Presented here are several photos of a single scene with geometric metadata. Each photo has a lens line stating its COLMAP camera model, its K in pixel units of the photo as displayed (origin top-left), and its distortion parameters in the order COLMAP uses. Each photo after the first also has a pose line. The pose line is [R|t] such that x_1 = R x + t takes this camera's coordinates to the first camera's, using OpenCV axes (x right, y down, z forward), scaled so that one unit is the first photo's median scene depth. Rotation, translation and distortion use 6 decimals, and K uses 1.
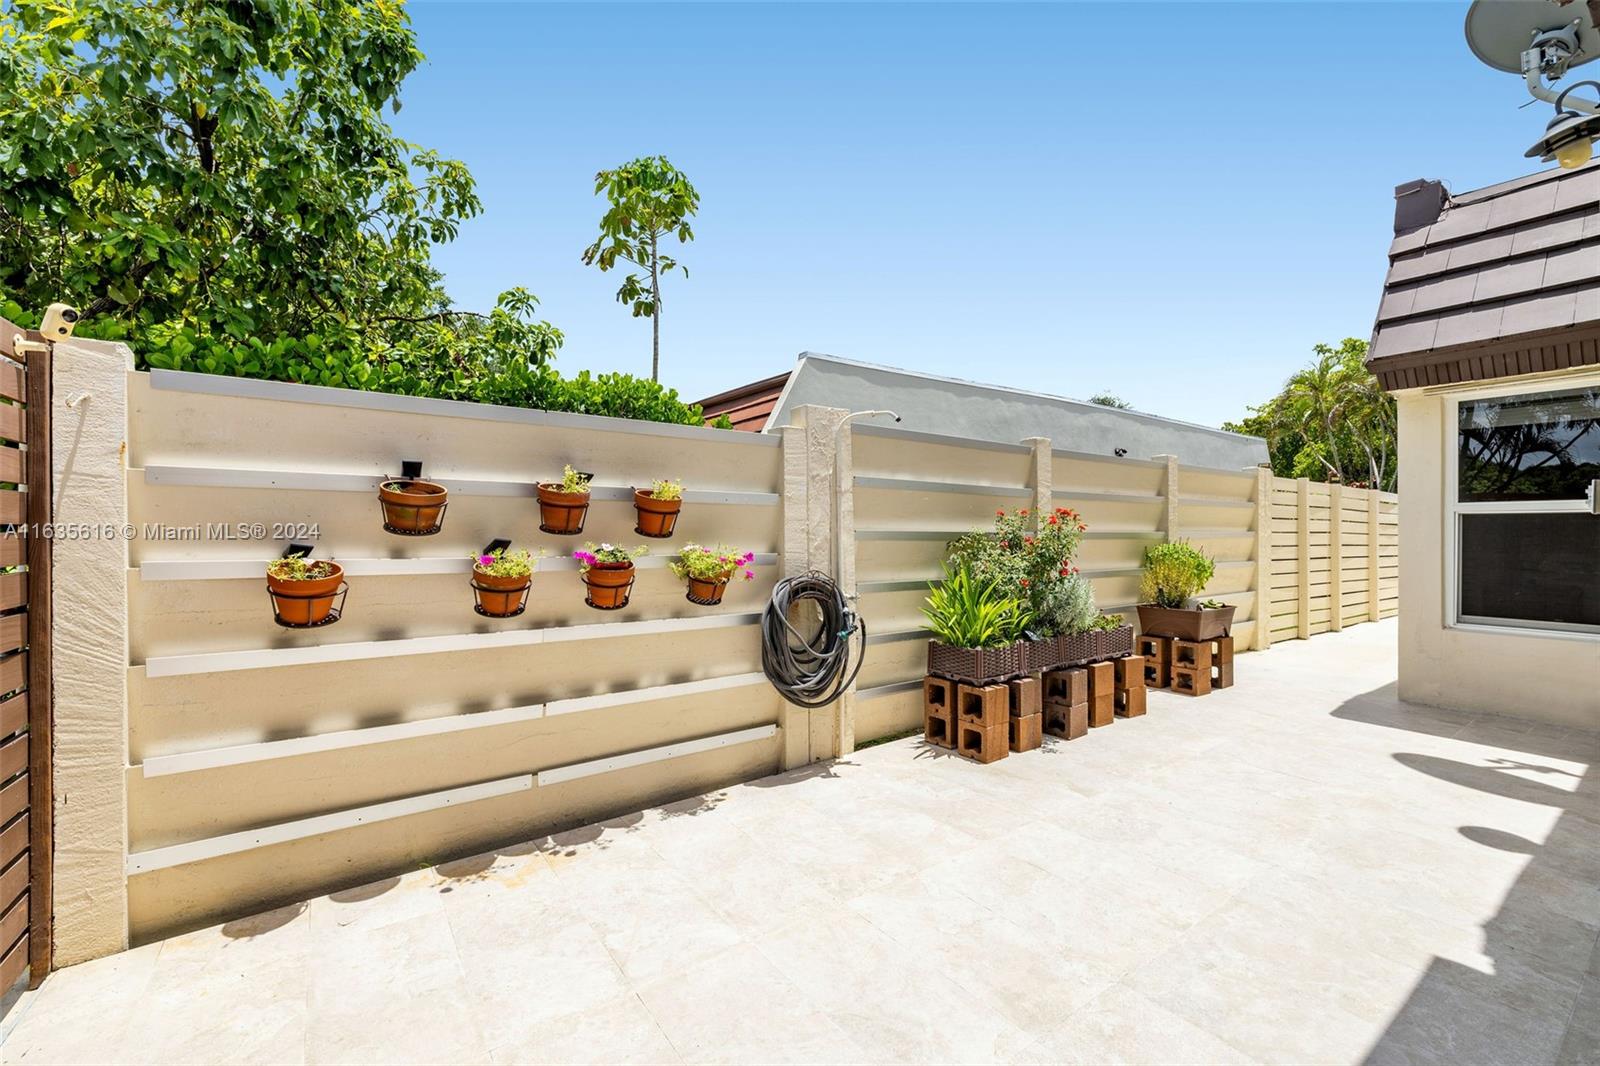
lens RADIAL K [[681.2, 0, 791.1], [0, 681.2, 531.8], [0, 0, 1]] dist [-0.028615, 0.000511]
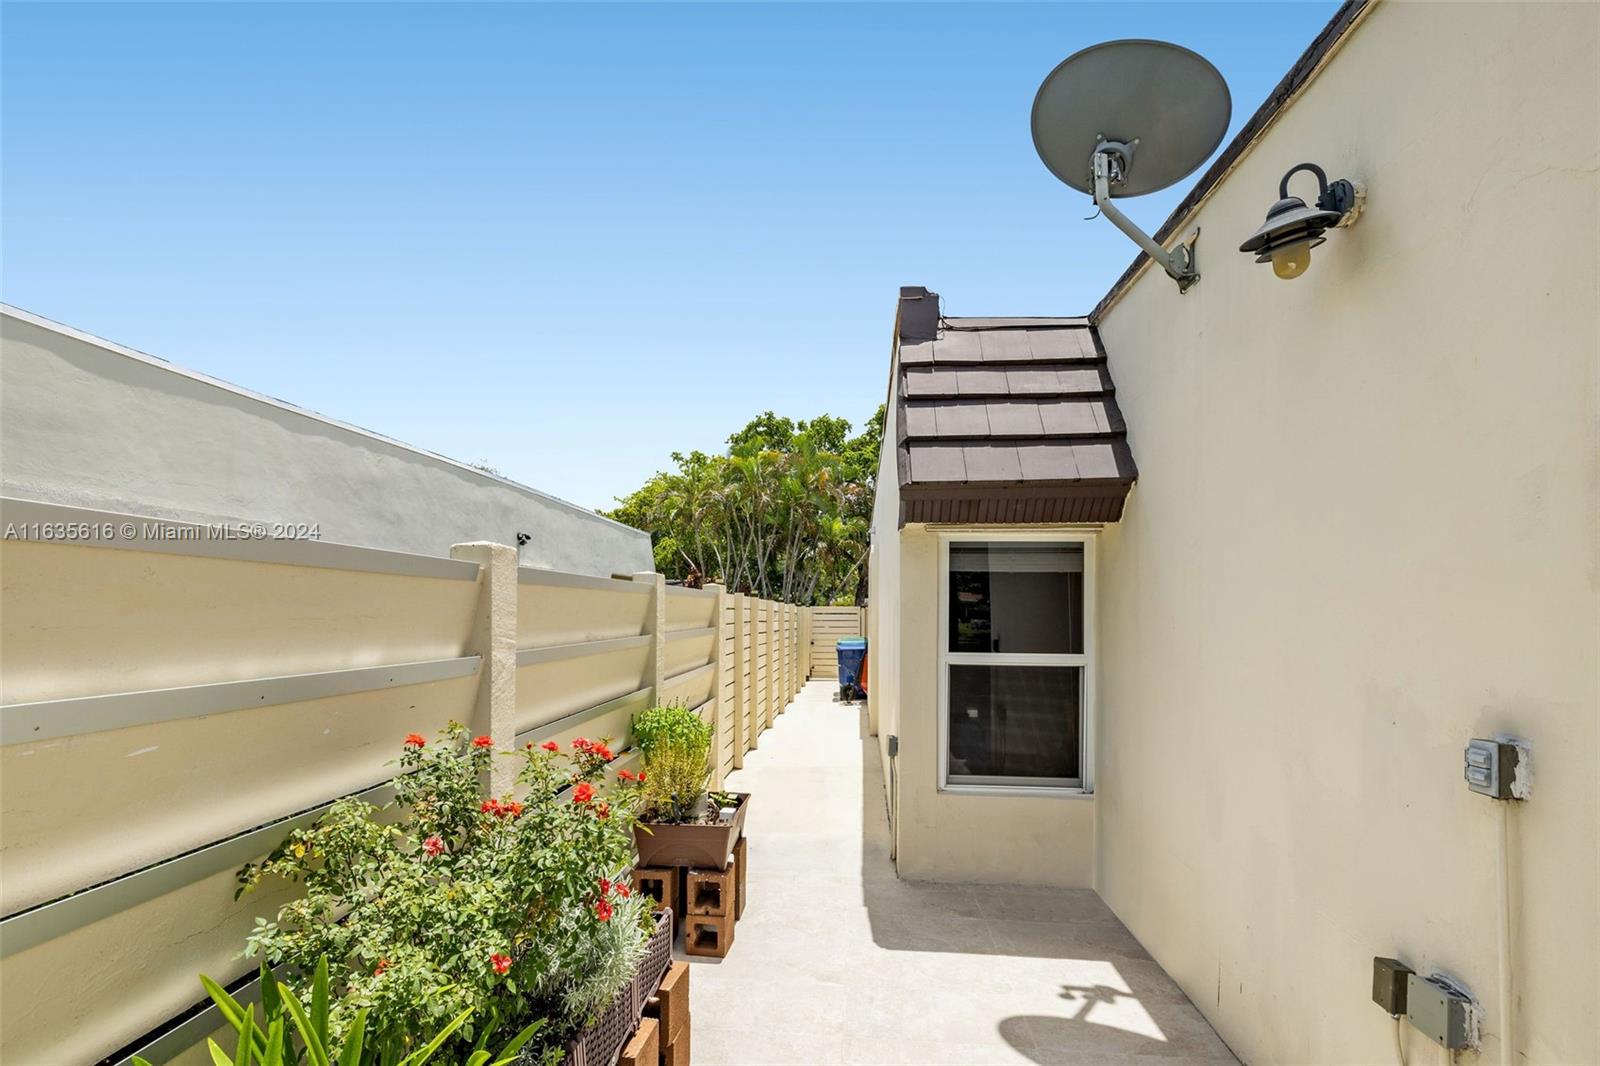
lens RADIAL K [[707.3, 0, 803.3], [0, 707.3, 615.2], [0, 0, 1]] dist [-0.001718, -0.000043]
pose [[0.643238, 0.008136, 0.765623, 0.126188], [-0.016749, 0.999854, 0.003447, -0.093719], [-0.765483, -0.015040, 0.643280, 0.513648]]
